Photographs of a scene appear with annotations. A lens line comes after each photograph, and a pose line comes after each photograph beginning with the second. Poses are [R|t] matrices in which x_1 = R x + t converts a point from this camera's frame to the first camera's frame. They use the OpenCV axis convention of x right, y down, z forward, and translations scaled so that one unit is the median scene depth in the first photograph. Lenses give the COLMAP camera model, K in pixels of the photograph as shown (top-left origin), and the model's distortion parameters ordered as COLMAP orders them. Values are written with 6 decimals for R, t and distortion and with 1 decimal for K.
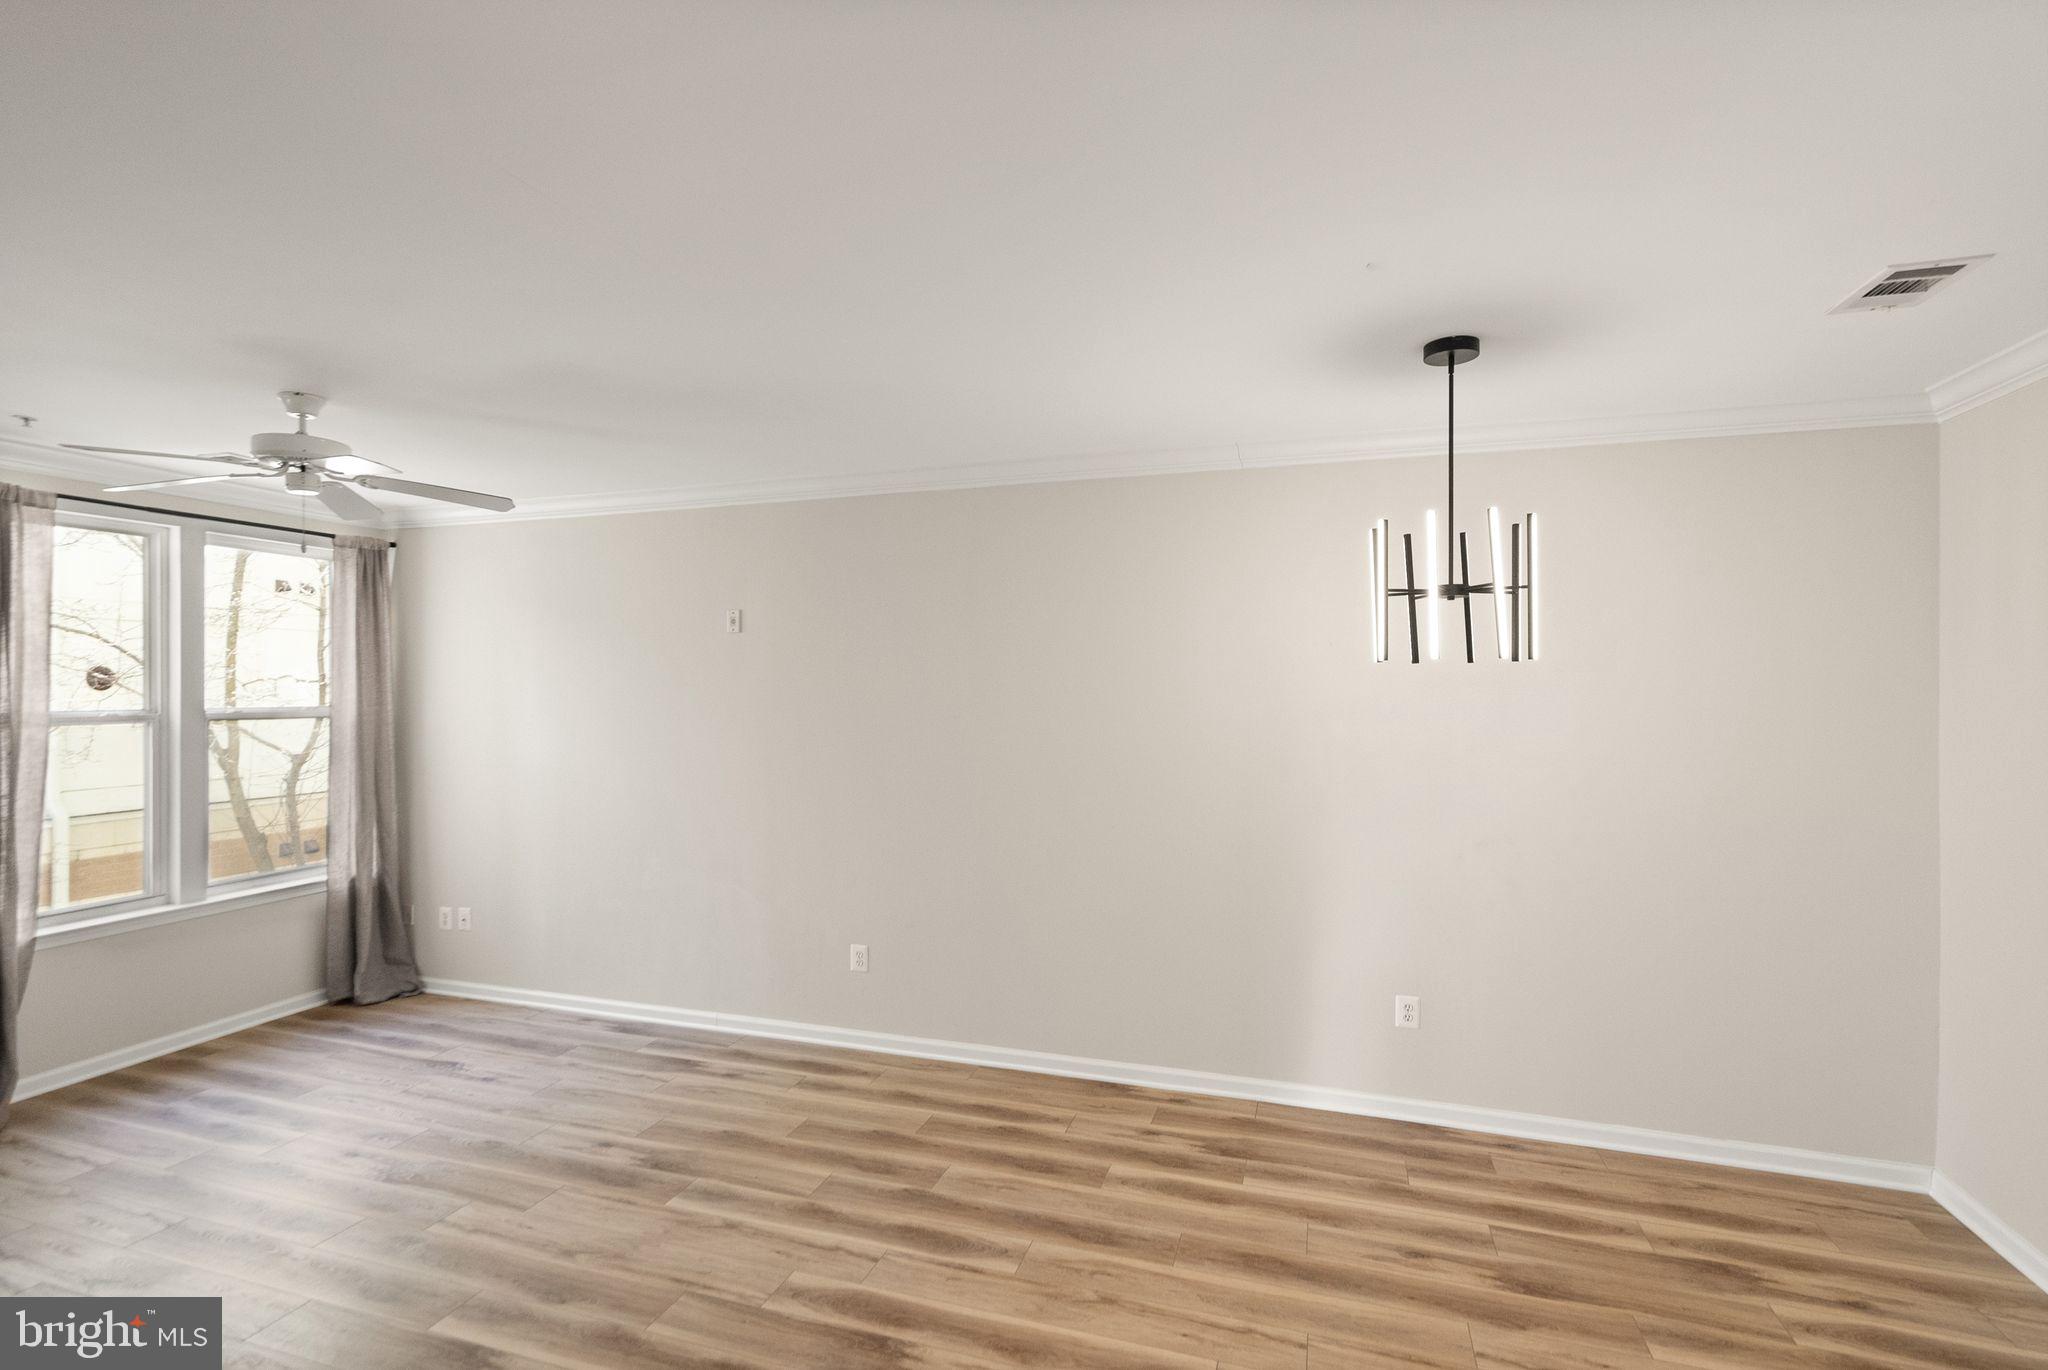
lens RADIAL K [[961.3, 0, 1018.5], [0, 961.3, 687.3], [0, 0, 1]] dist [-0.003752, -0.000487]
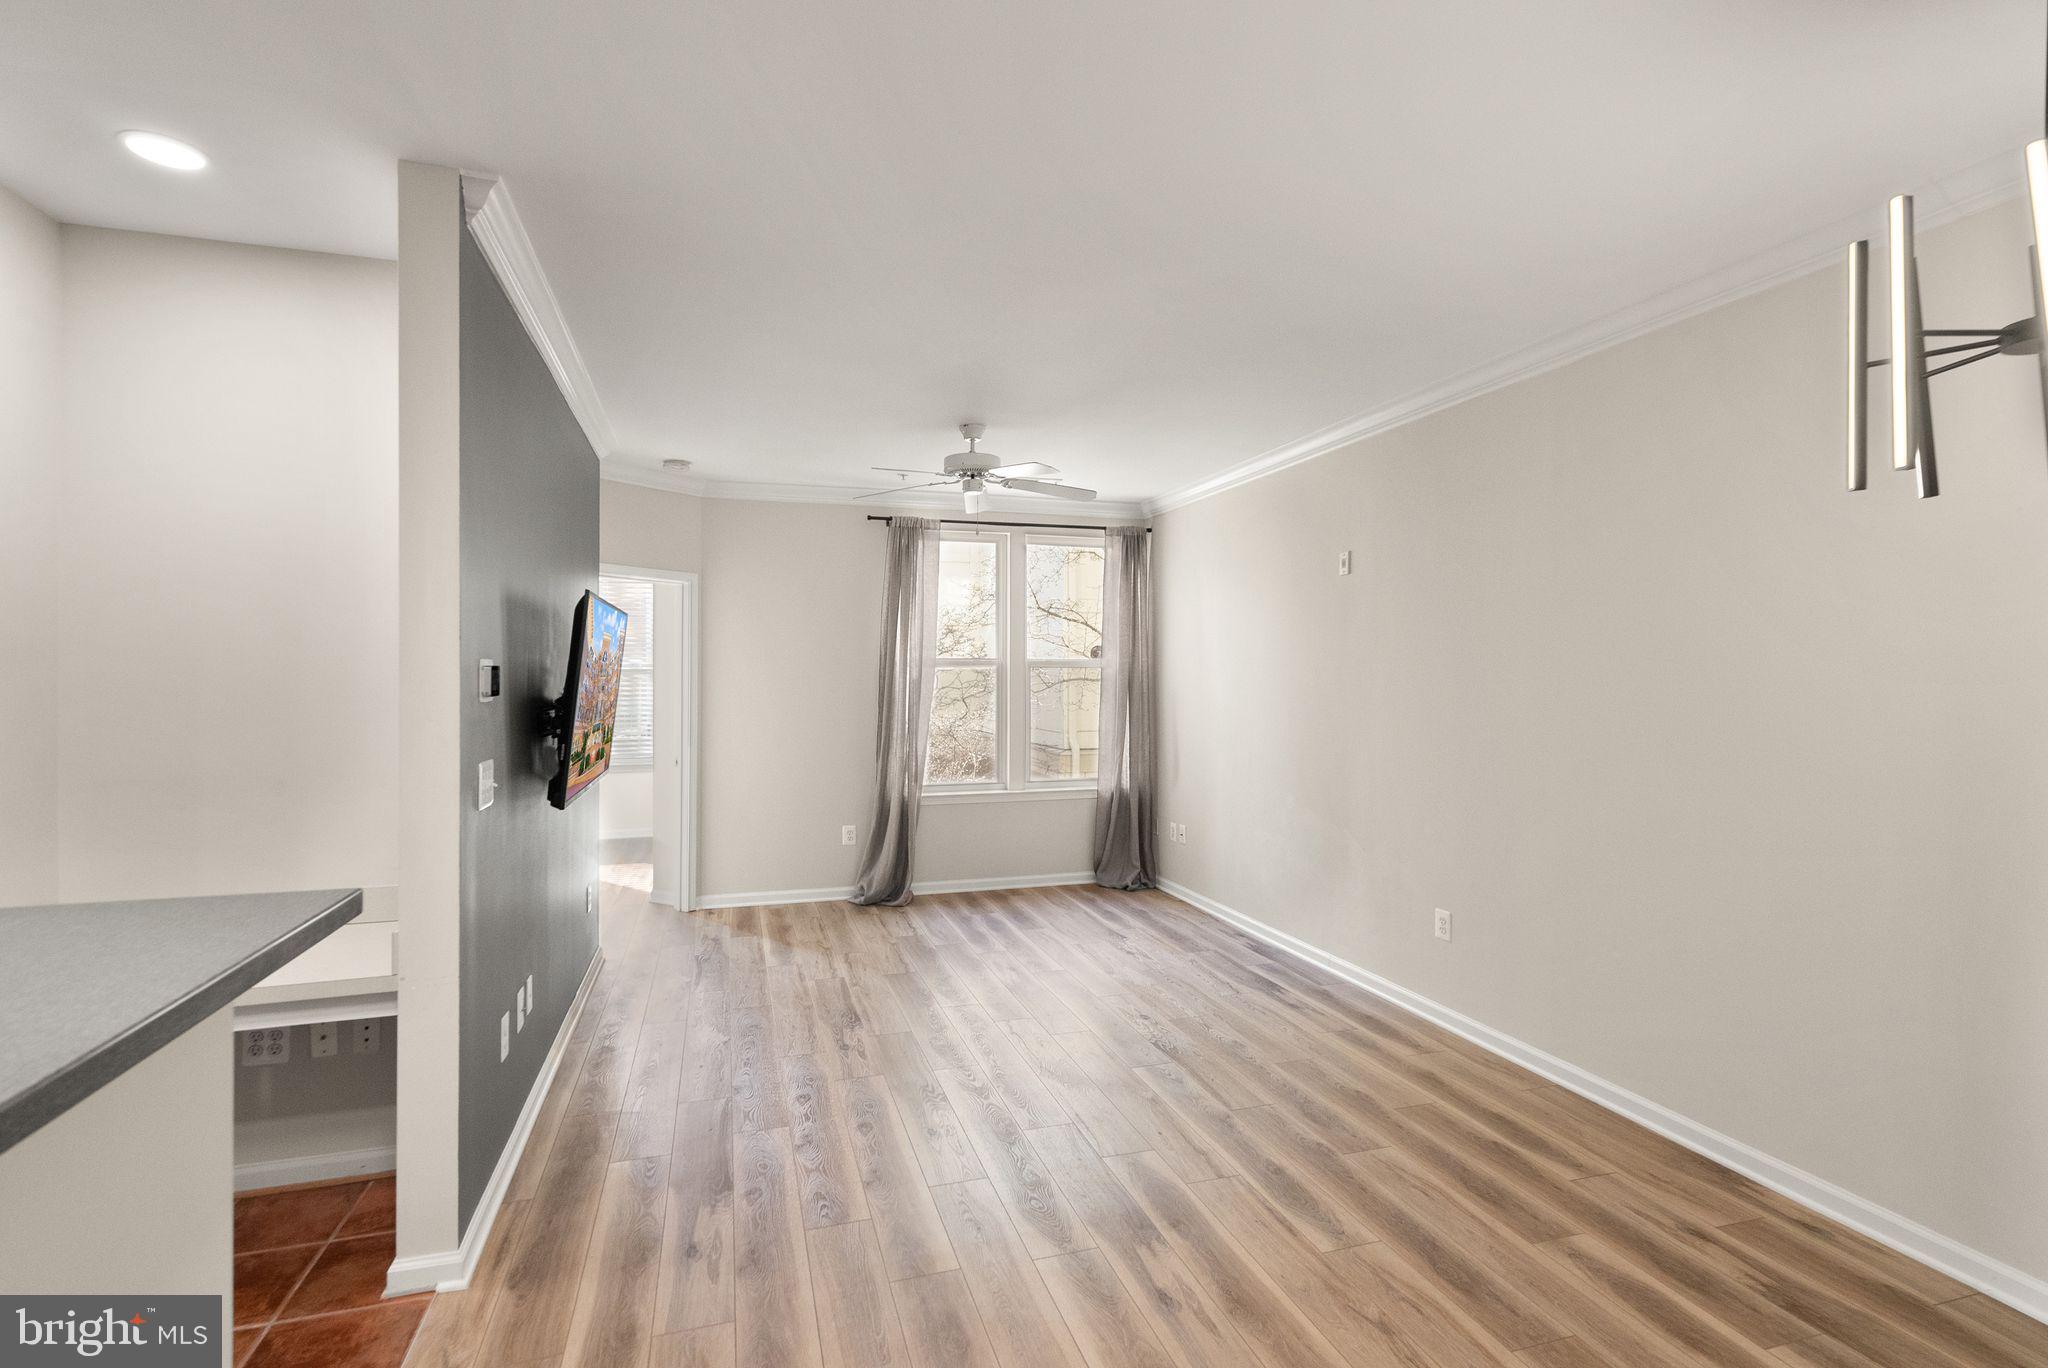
lens RADIAL K [[968.3, 0, 1019.8], [0, 968.3, 655.8], [0, 0, 1]] dist [-0.000289, 0.001454]
pose [[0.575363, -0.014902, -0.817762, 0.404123], [-0.003147, 0.999786, -0.020433, 0.060245], [0.817892, 0.014330, 0.575193, 0.182807]]
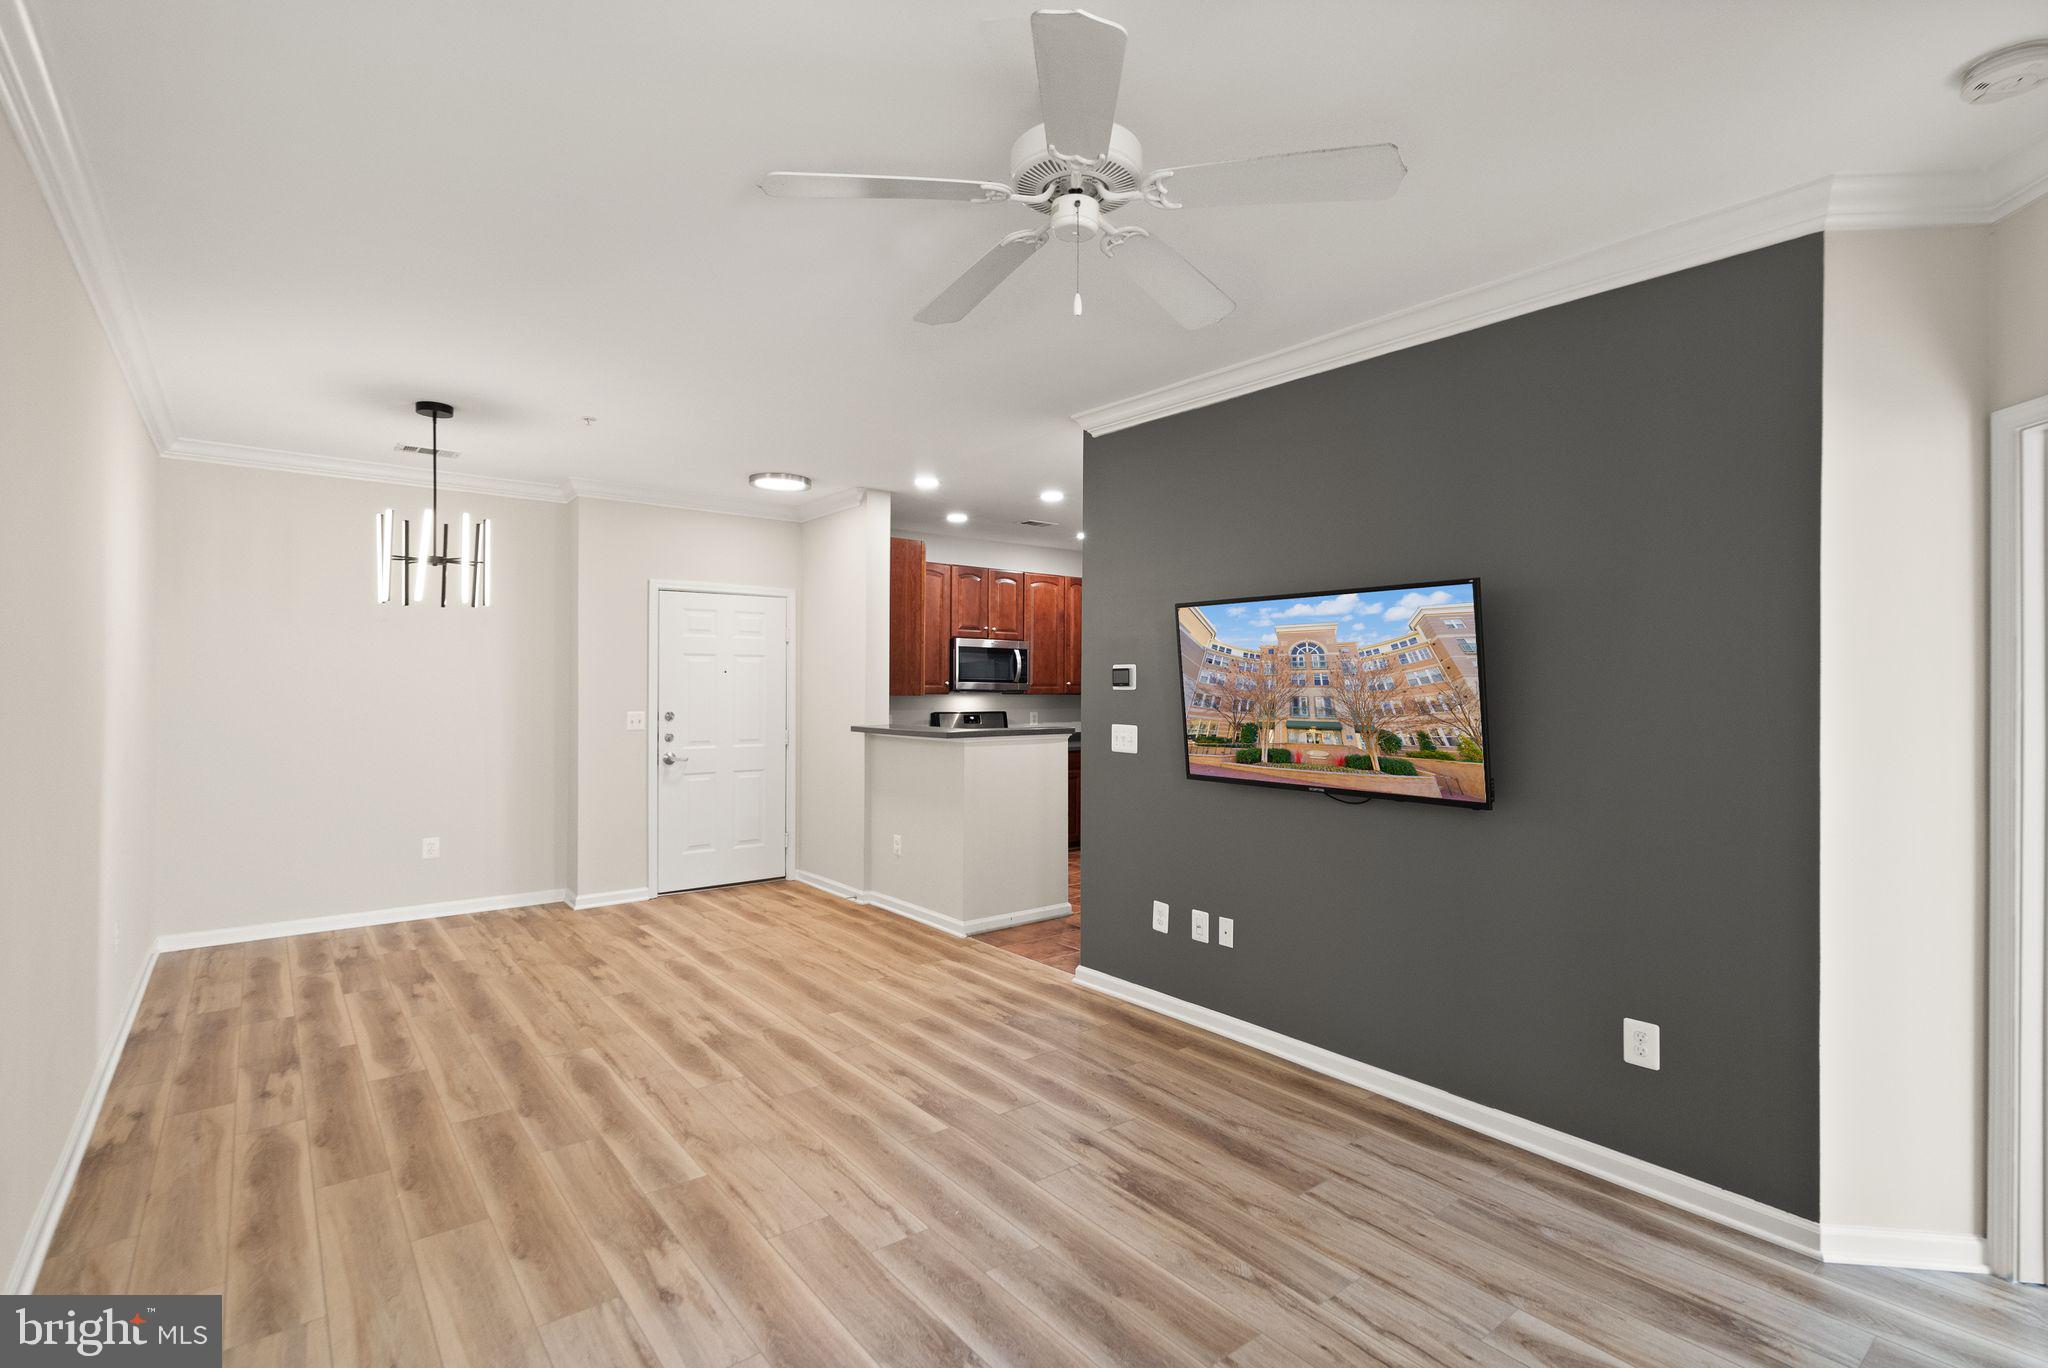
lens RADIAL K [[946.7, 0, 1024.7], [0, 946.7, 654.4], [0, 0, 1]] dist [-0.005213, 0.000222]
pose [[-0.838396, 0.015066, 0.544853, -0.877072], [-0.005463, 0.999335, -0.036039, 0.077499], [-0.545034, -0.033192, -0.837757, 1.274296]]
